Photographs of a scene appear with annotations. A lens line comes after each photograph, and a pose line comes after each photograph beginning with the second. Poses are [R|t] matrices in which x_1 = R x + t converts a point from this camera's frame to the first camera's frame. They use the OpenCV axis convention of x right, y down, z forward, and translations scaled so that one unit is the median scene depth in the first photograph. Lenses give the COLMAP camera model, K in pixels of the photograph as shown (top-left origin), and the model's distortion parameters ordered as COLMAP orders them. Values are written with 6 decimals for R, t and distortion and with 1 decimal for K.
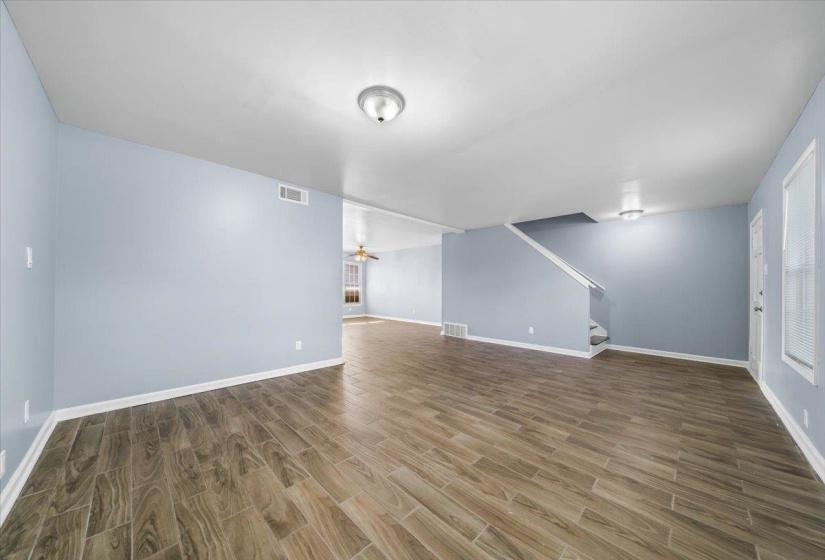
lens RADIAL K [[287.0, 0, 405.5], [0, 287.0, 289.5], [0, 0, 1]] dist [0.000260, -0.000049]
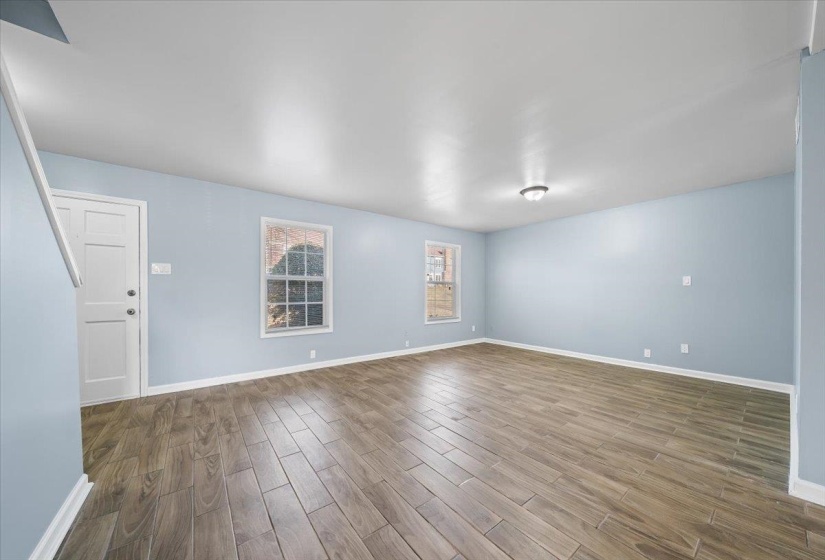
lens RADIAL K [[287.0, 0, 405.5], [0, 287.0, 289.5], [0, 0, 1]] dist [0.000260, -0.000049]
pose [[-0.991615, -0.011493, 0.128719, 0.334809], [-0.012700, 0.999883, -0.008561, -0.000347], [-0.128605, -0.010124, -0.991644, 2.006471]]
